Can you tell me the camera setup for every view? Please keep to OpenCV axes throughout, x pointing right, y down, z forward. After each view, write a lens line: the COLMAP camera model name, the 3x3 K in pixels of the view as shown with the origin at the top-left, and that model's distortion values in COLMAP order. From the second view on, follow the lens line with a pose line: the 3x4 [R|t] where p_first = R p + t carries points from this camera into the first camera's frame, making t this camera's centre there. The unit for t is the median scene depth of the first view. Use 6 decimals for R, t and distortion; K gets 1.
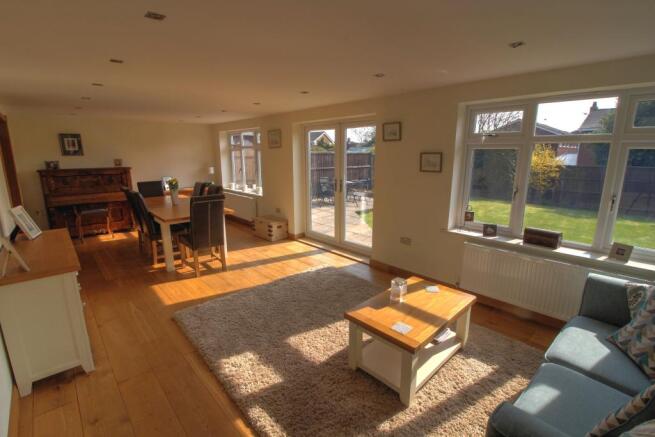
lens RADIAL K [[301.6, 0, 330.4], [0, 301.6, 218.8], [0, 0, 1]] dist [-0.019563, -0.000141]
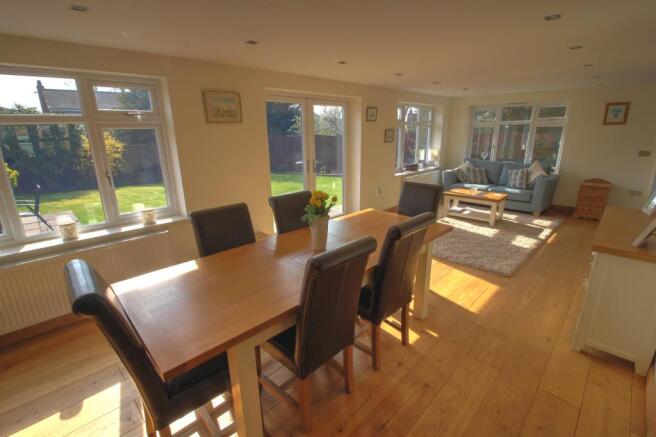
lens RADIAL K [[302.1, 0, 331.2], [0, 302.1, 215.3], [0, 0, 1]] dist [-0.019563, -0.000141]
pose [[-0.035373, -0.266941, 0.963064, -1.015980], [0.224644, 0.936881, 0.267934, -0.226518], [-0.973799, 0.225824, 0.026826, 1.051008]]
